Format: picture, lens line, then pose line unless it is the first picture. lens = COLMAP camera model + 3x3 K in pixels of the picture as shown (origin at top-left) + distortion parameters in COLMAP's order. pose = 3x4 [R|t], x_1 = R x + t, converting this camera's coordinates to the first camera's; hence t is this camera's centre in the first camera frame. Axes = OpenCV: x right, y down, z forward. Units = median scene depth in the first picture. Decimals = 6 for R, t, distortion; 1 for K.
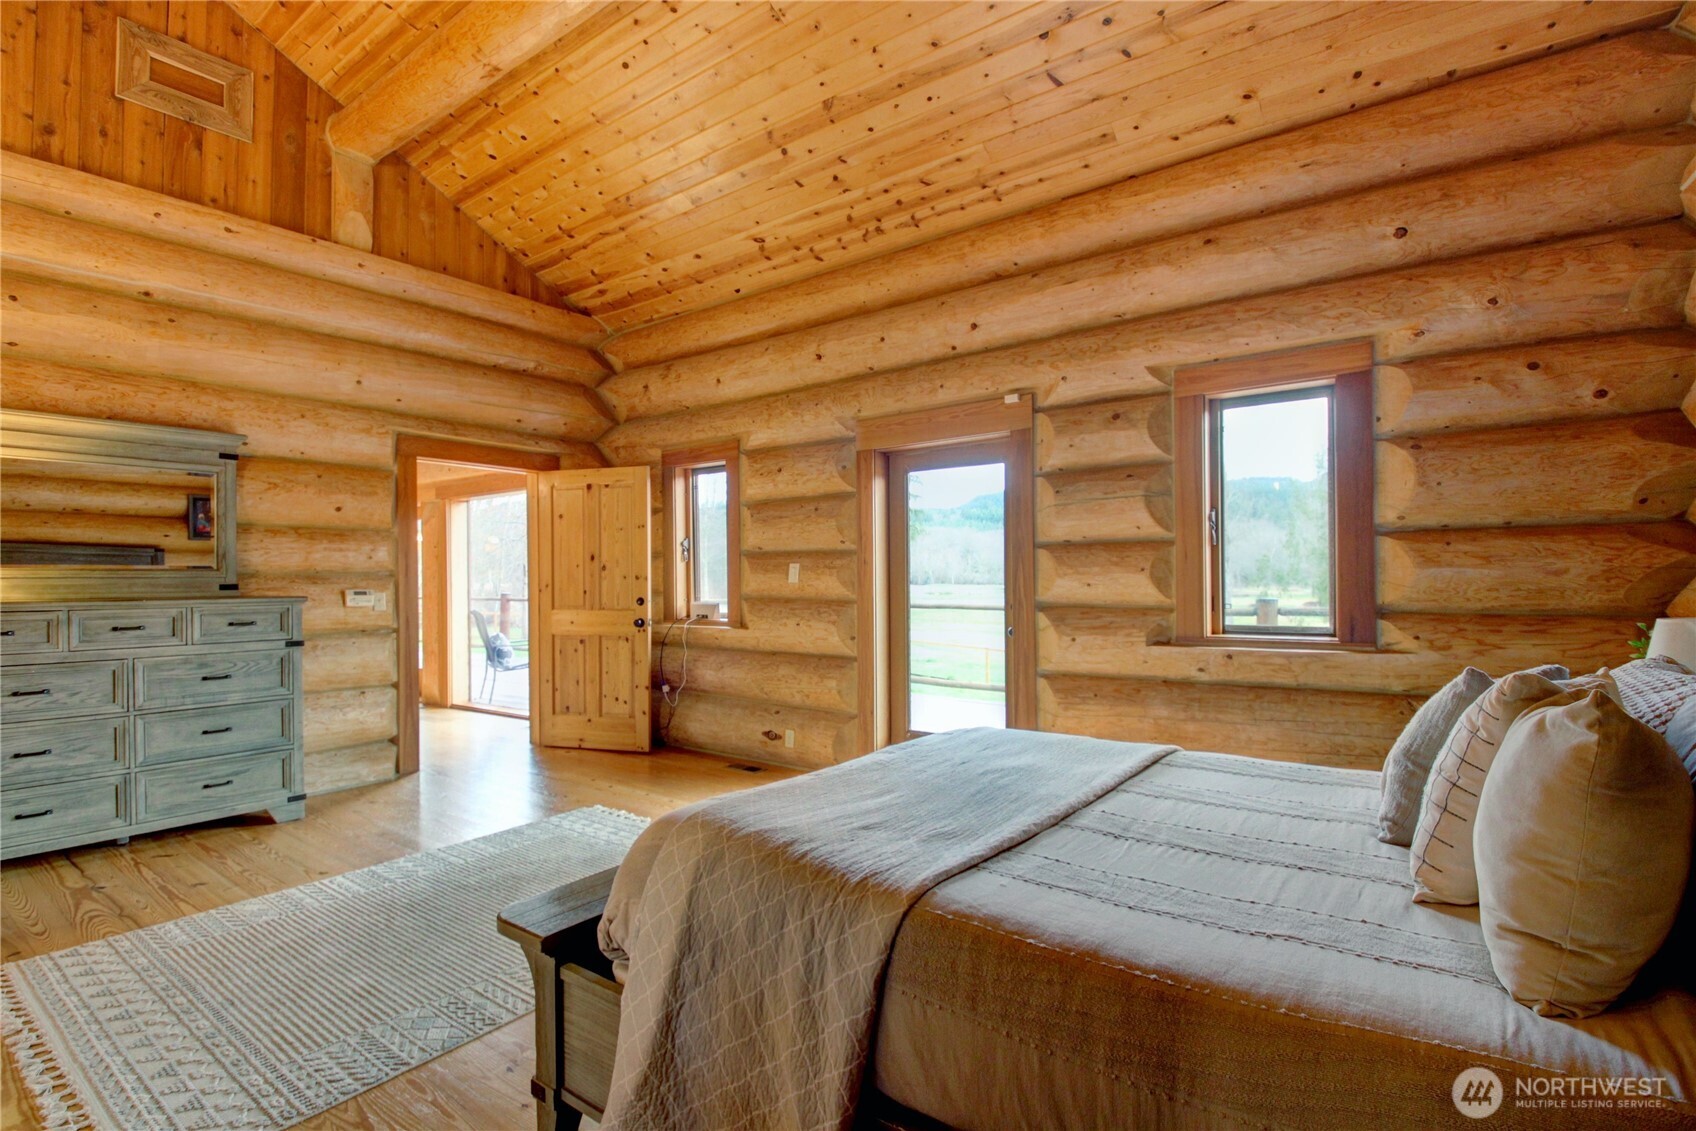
lens RADIAL K [[796.4, 0, 855.7], [0, 796.4, 570.0], [0, 0, 1]] dist [-0.000432, -0.018314]
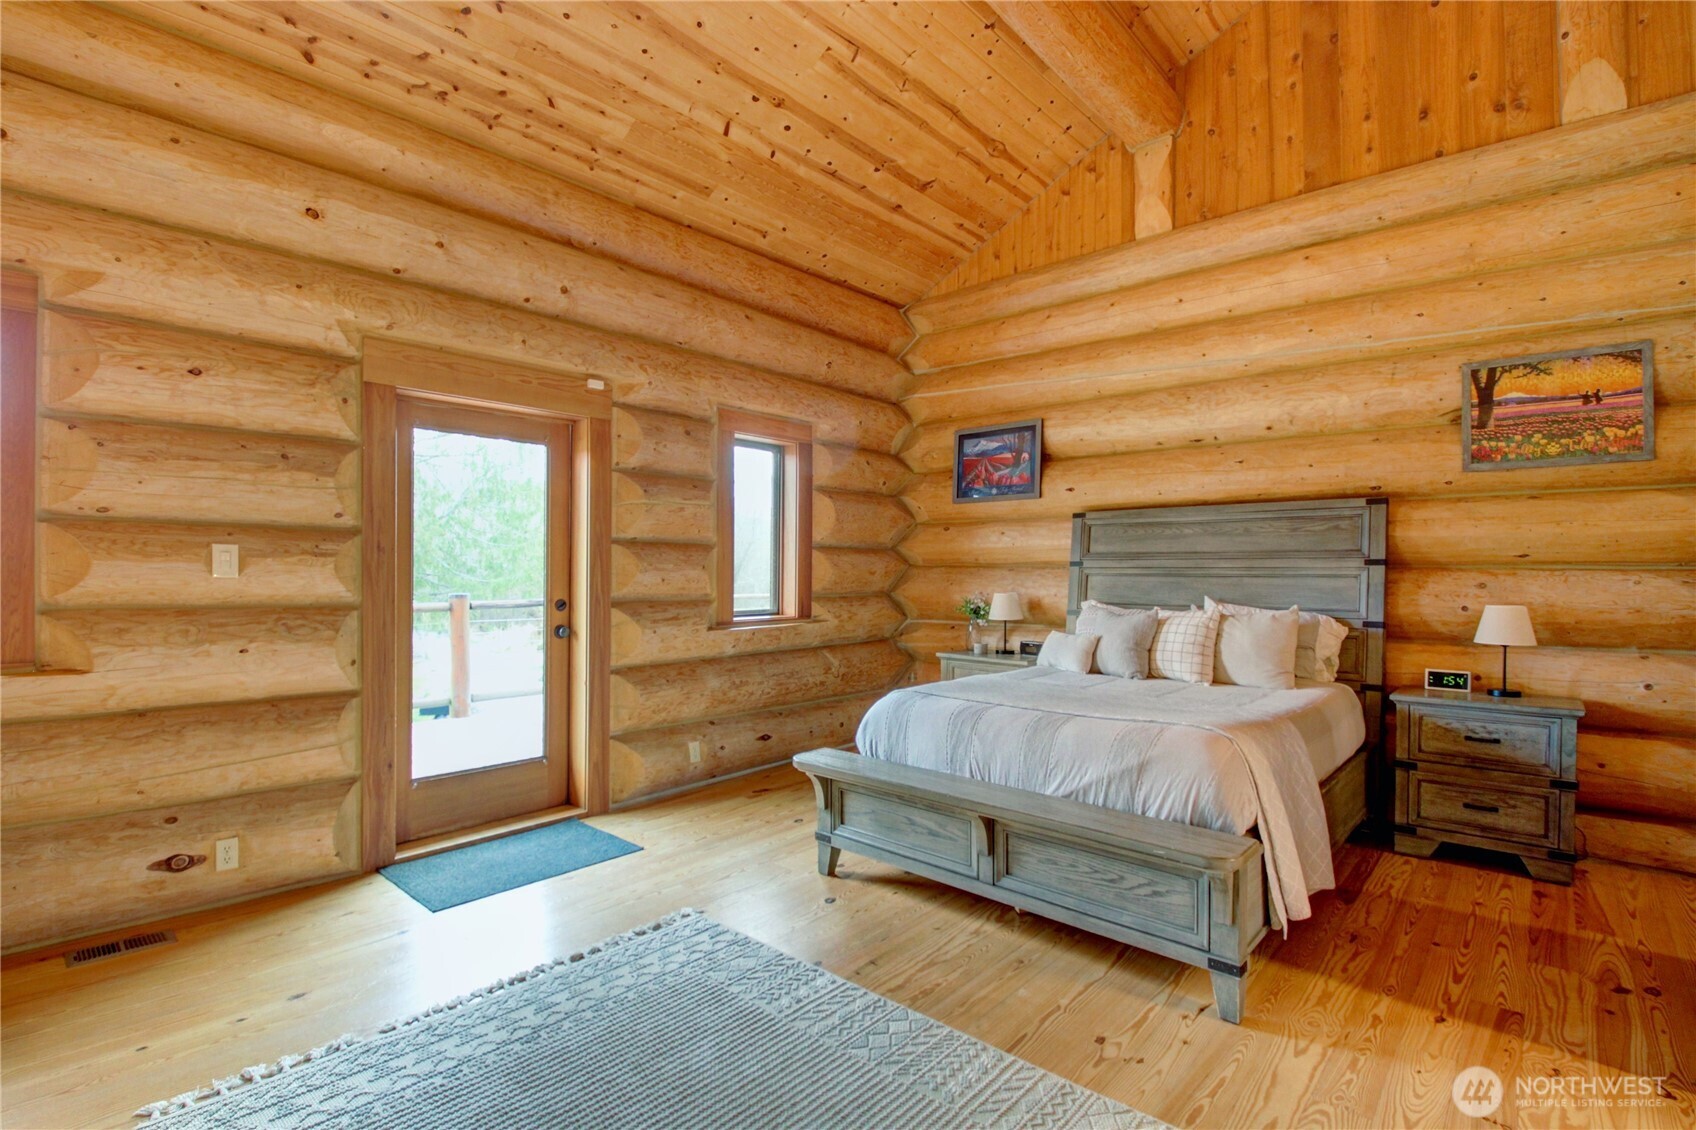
lens RADIAL K [[796.4, 0, 843.4], [0, 796.4, 572.1], [0, 0, 1]] dist [-0.000432, -0.018314]
pose [[0.095595, 0.012081, 0.995347, -0.708578], [-0.009725, 0.999890, -0.011202, 0.016355], [-0.995373, -0.008609, 0.095702, 0.607148]]
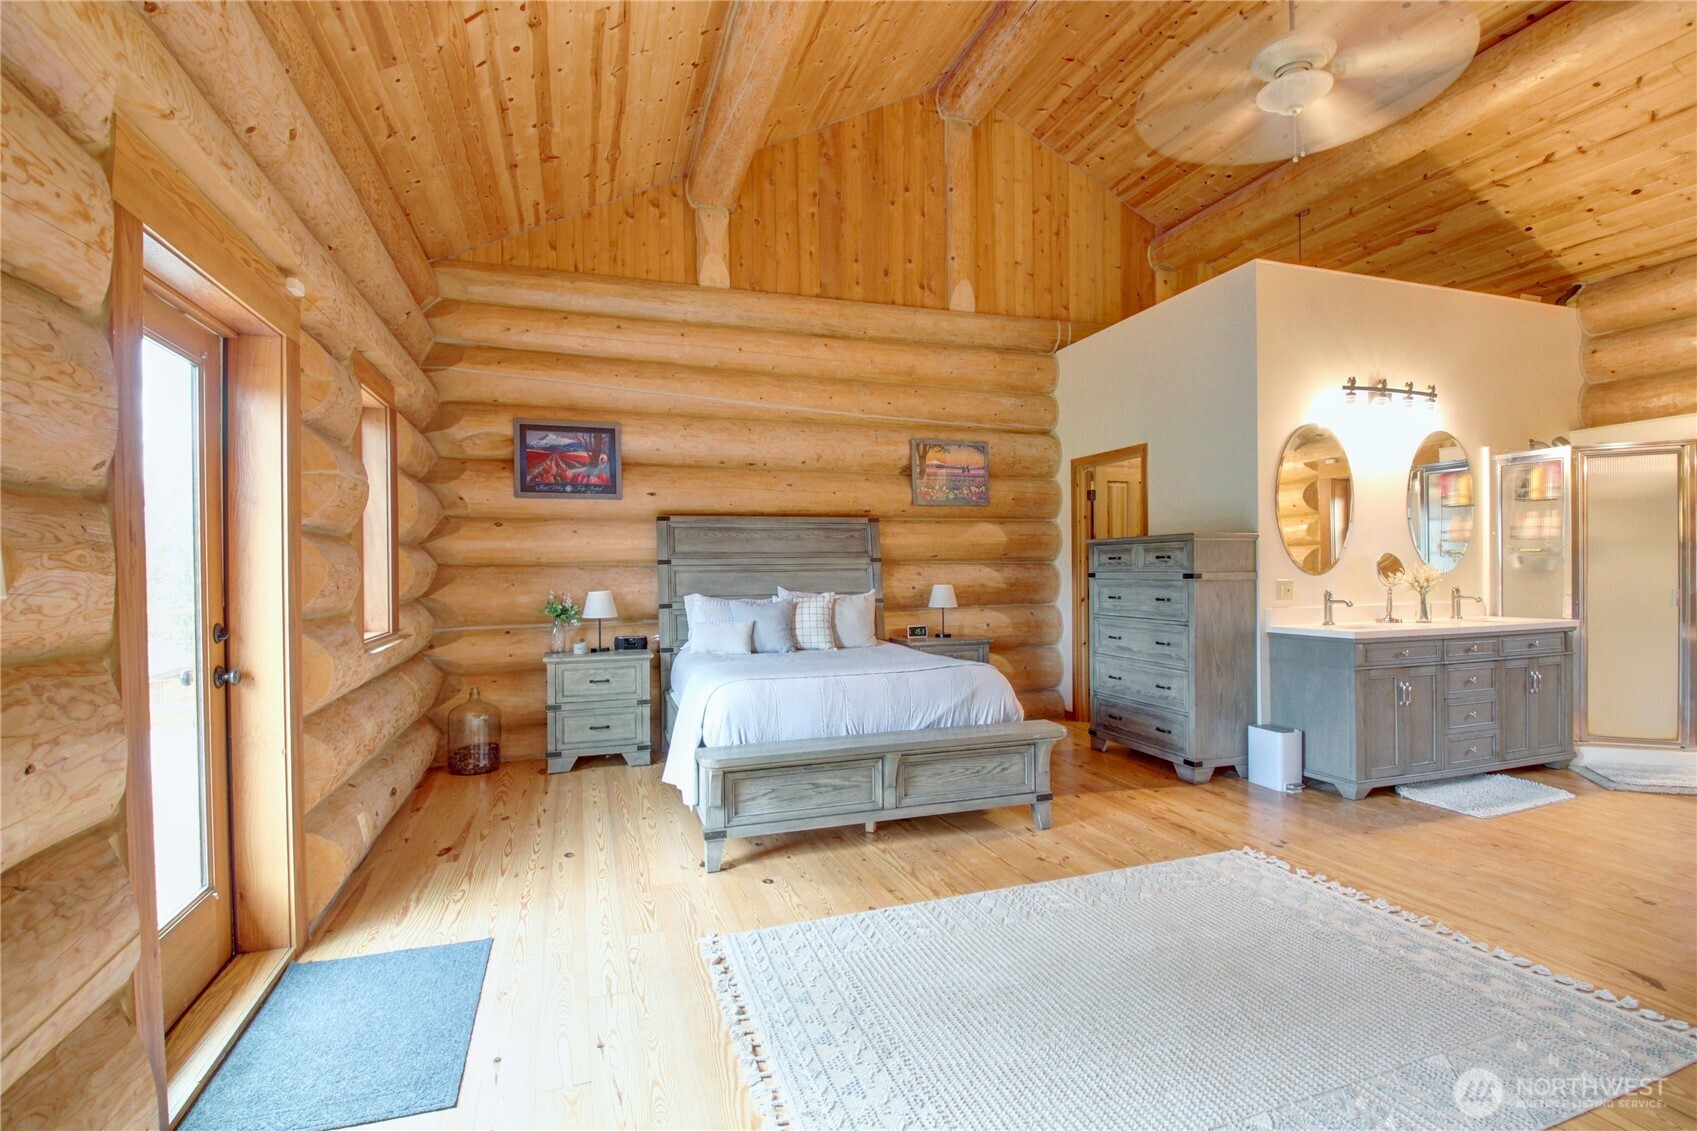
lens RADIAL K [[796.9, 0, 843.2], [0, 796.9, 570.5], [0, 0, 1]] dist [-0.000432, -0.018314]
pose [[-0.826371, 0.020116, 0.562766, -0.489083], [0.019338, 0.999786, -0.007342, 0.016493], [-0.562794, 0.004815, -0.826583, 1.249025]]
